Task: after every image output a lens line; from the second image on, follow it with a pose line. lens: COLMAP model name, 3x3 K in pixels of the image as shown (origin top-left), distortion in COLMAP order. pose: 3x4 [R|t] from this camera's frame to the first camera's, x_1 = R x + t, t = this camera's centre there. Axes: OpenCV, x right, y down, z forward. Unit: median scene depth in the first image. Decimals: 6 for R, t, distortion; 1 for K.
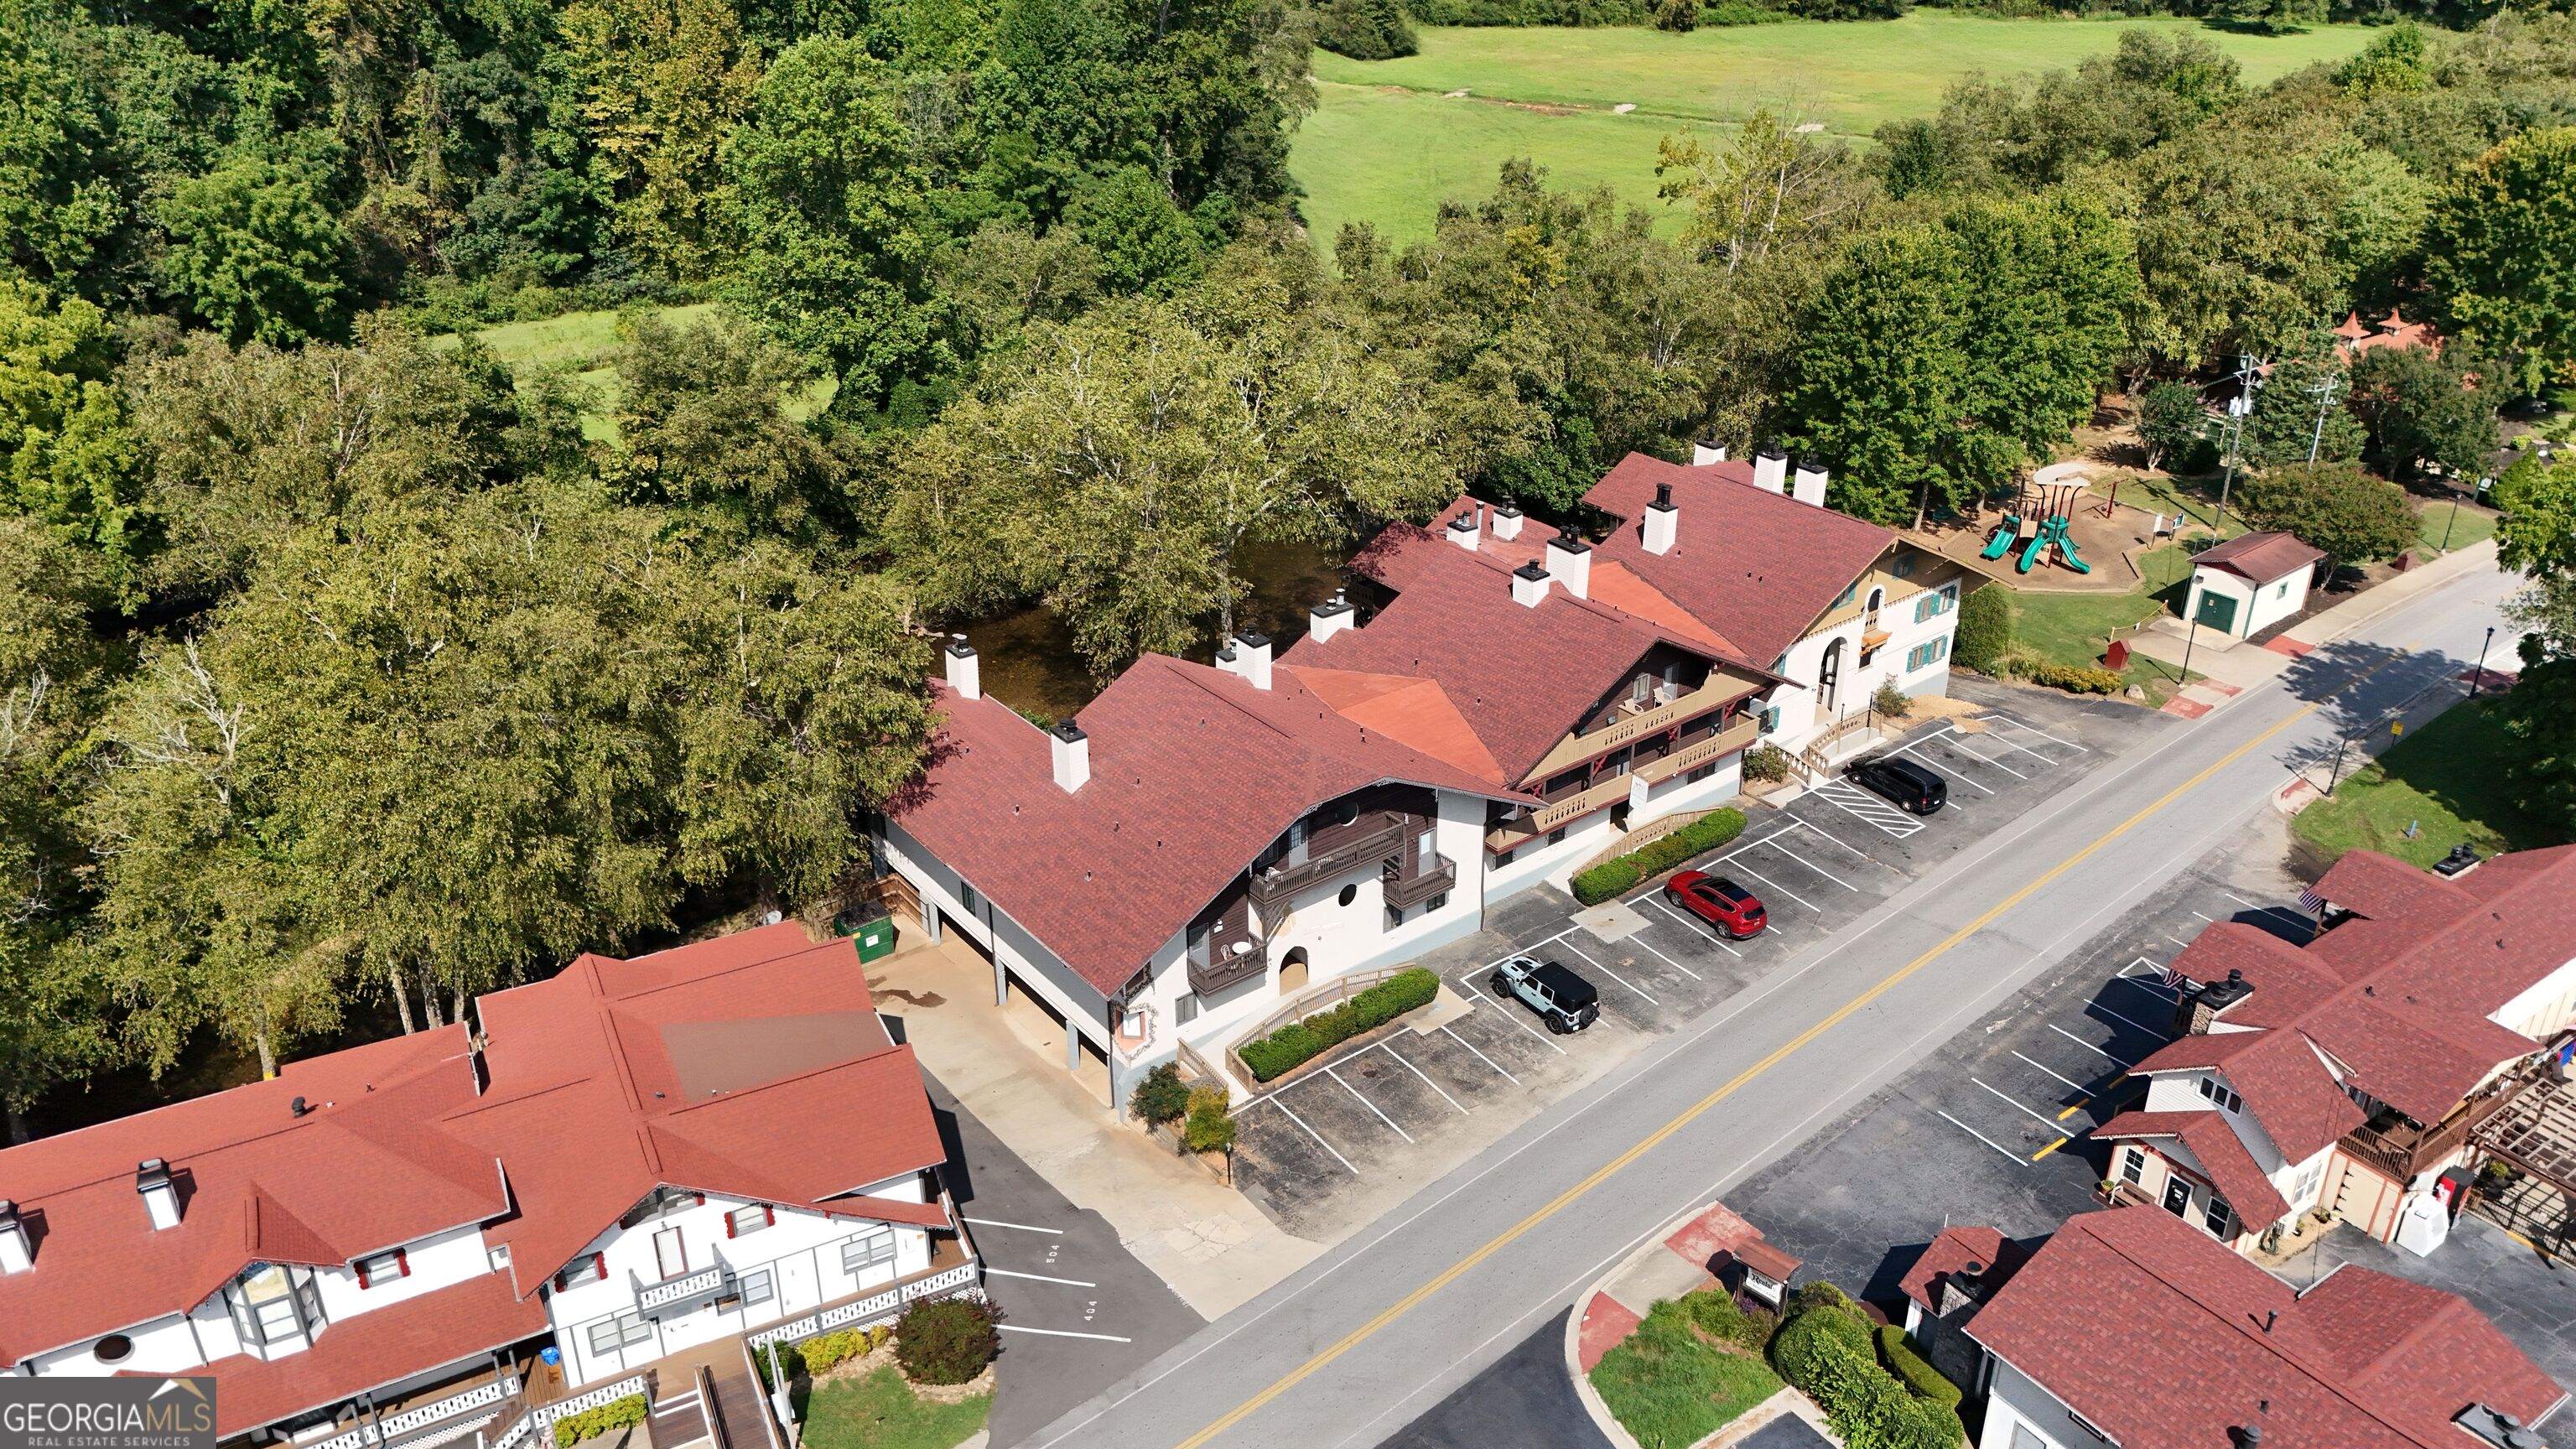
lens RADIAL K [[1911.6, 0, 1280.9], [0, 1911.6, 753.2], [0, 0, 1]] dist [0.102625, -0.118274]
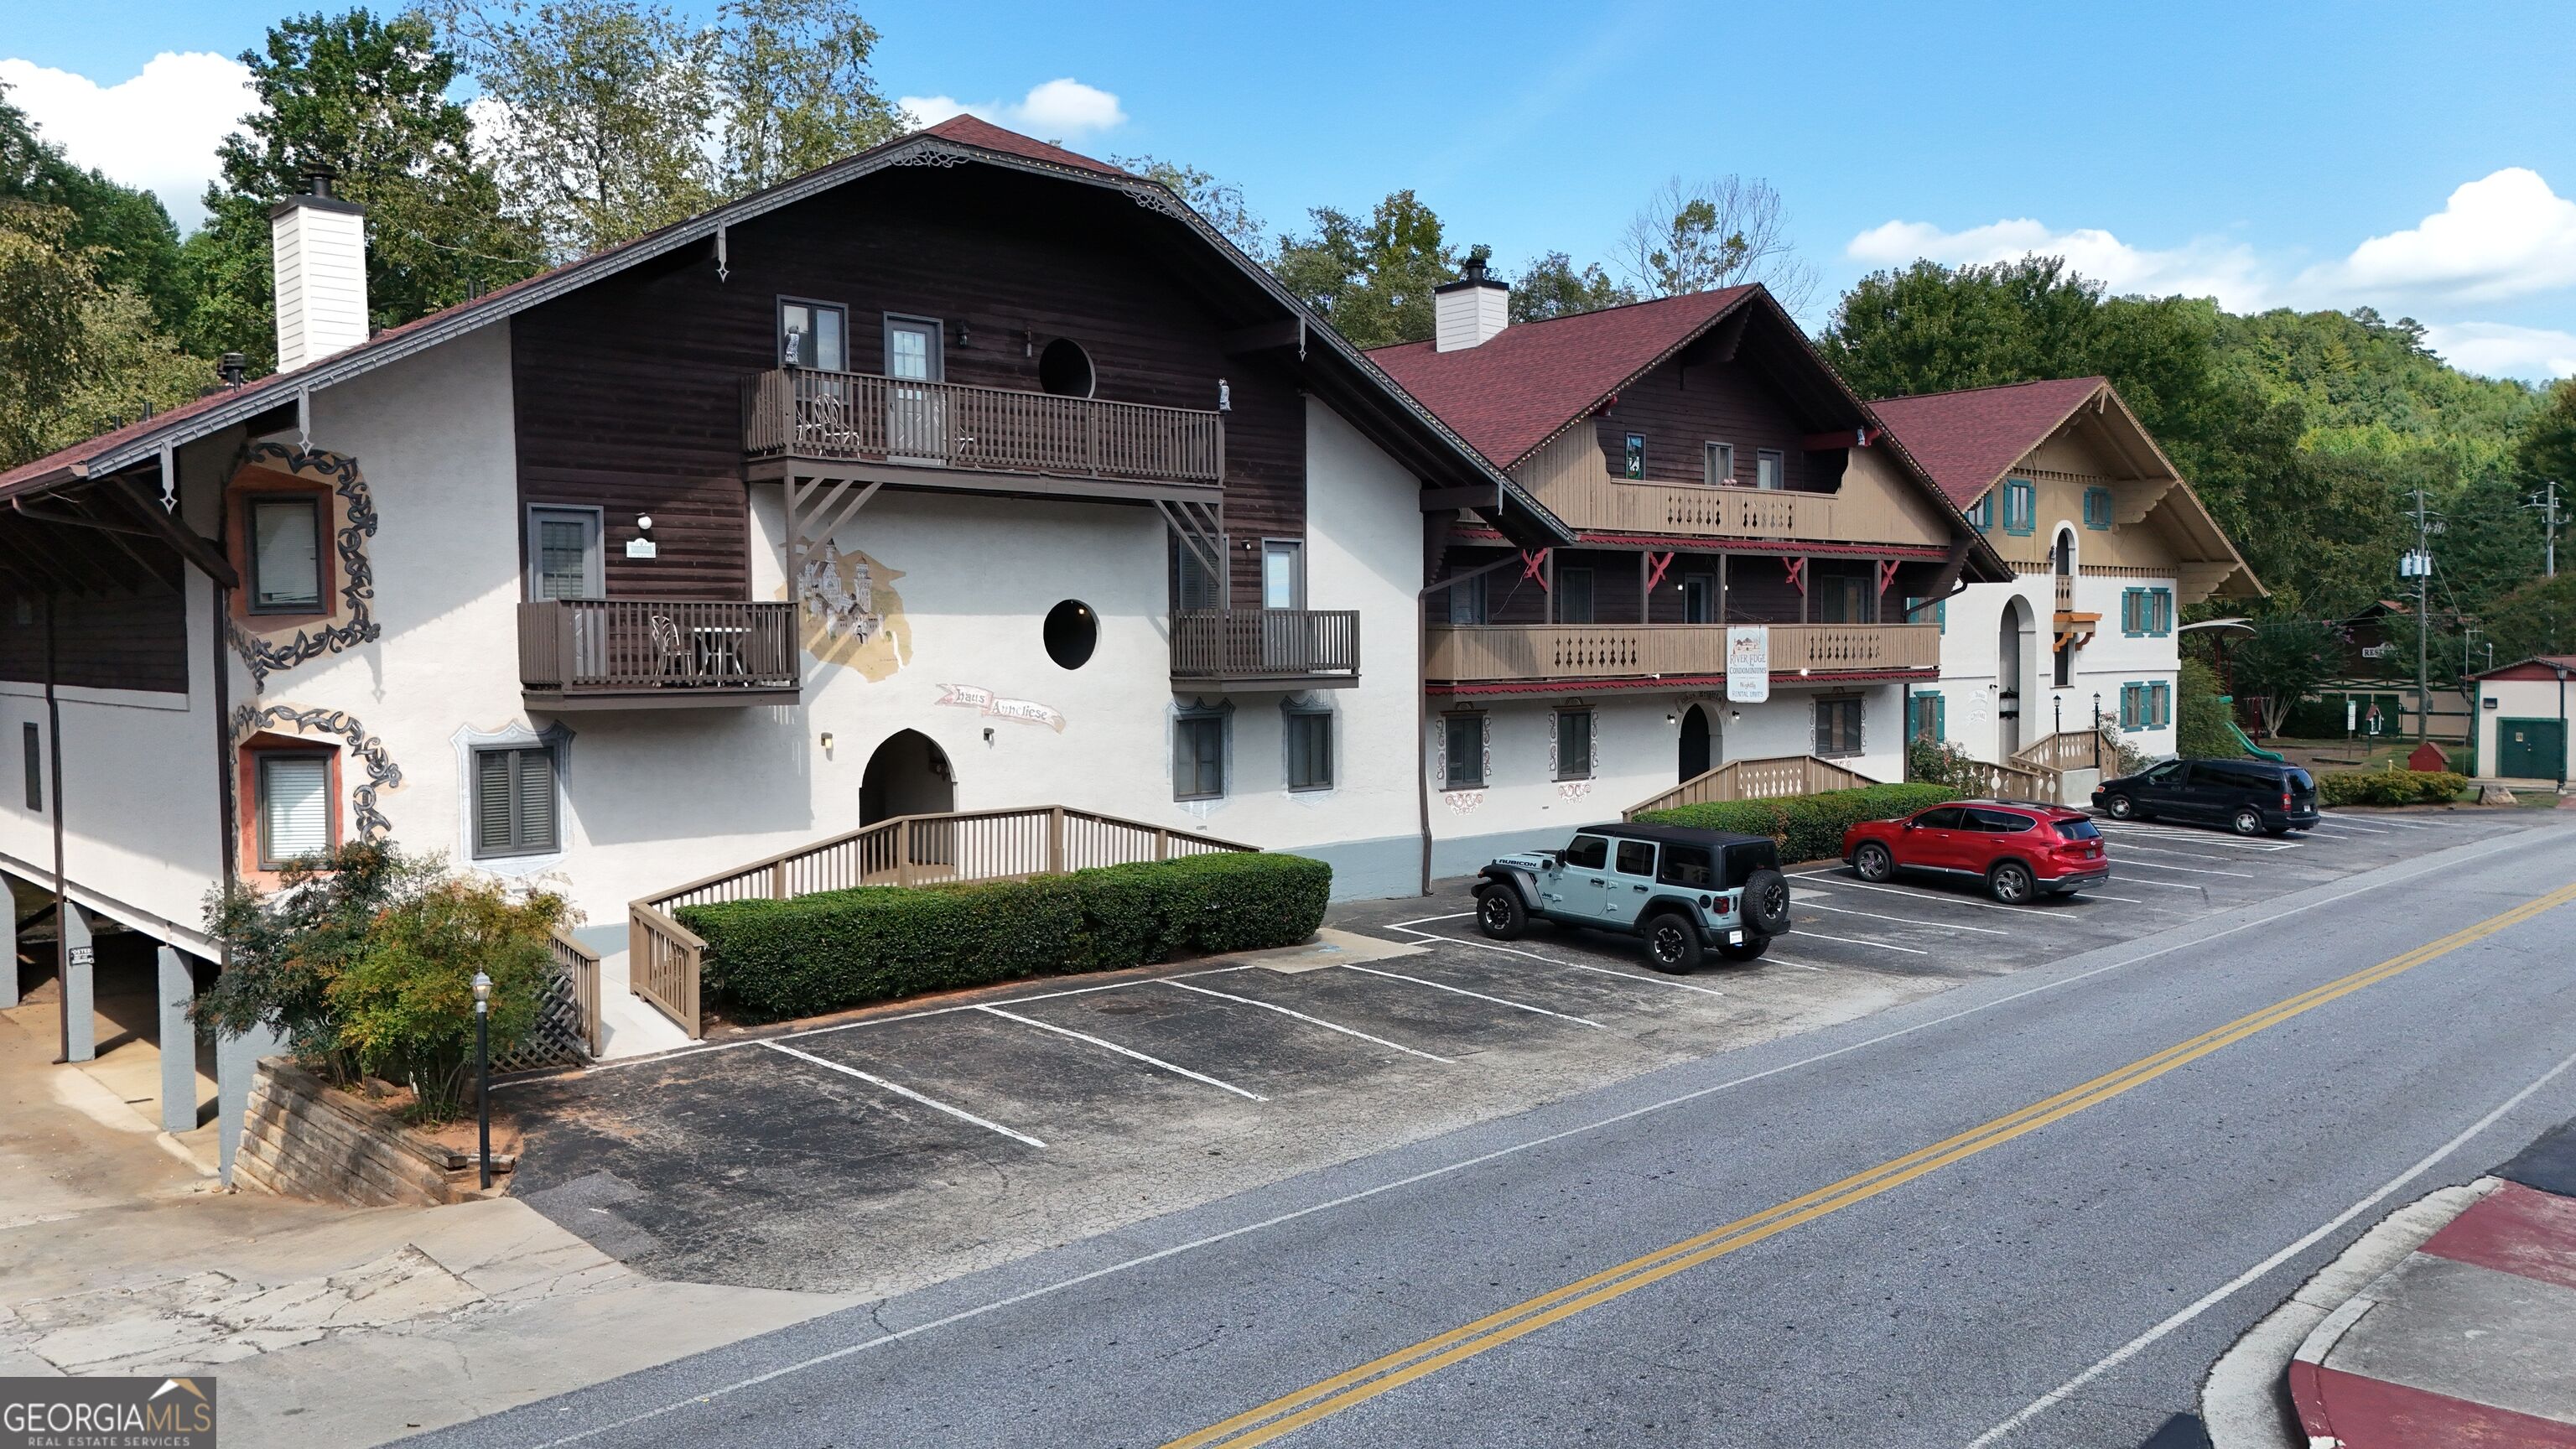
lens RADIAL K [[1896.0, 0, 1297.5], [0, 1896.0, 768.8], [0, 0, 1]] dist [0.070152, -0.048229]
pose [[0.995957, -0.002512, 0.089794, 0.045530], [0.039609, 0.909468, -0.413883, 0.248927], [-0.080626, 0.415767, 0.905890, 0.679258]]
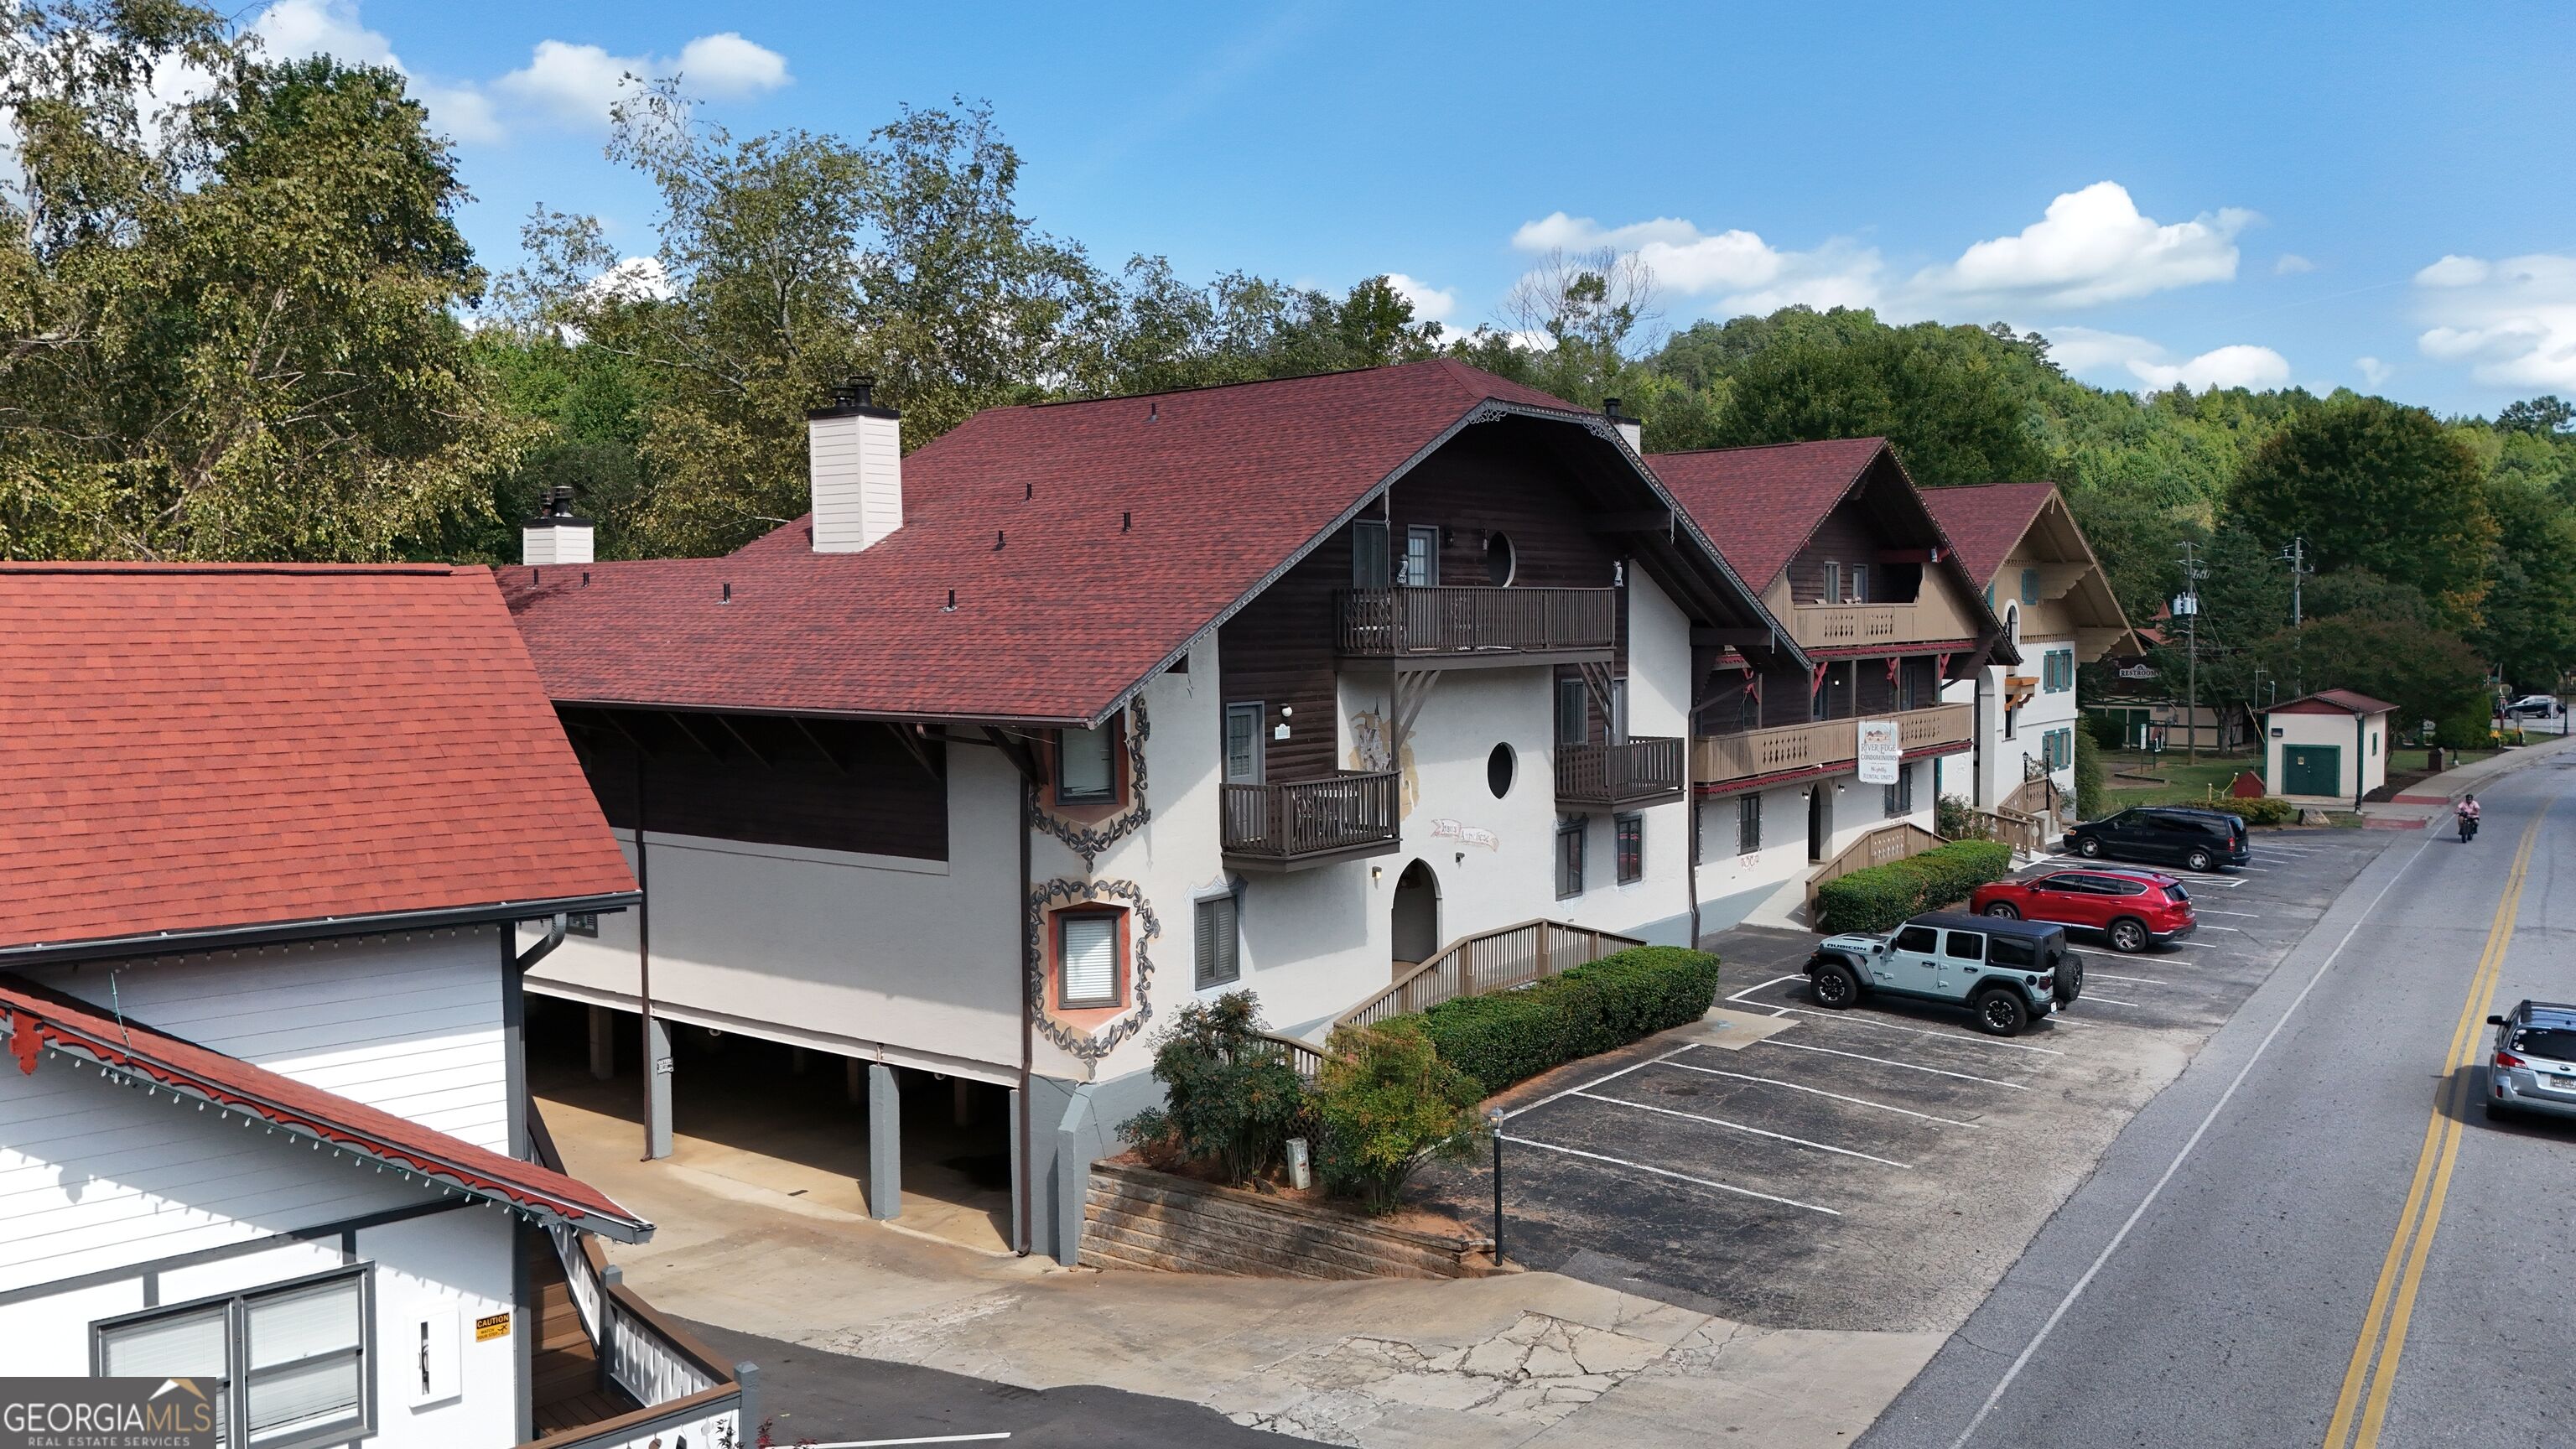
lens RADIAL K [[1911.6, 0, 1280.9], [0, 1911.6, 753.2], [0, 0, 1]] dist [0.102625, -0.118274]
pose [[0.966659, -0.017609, 0.255460, -0.128065], [0.121244, 0.910190, -0.396049, 0.240913], [-0.225543, 0.413817, 0.881978, 0.616472]]
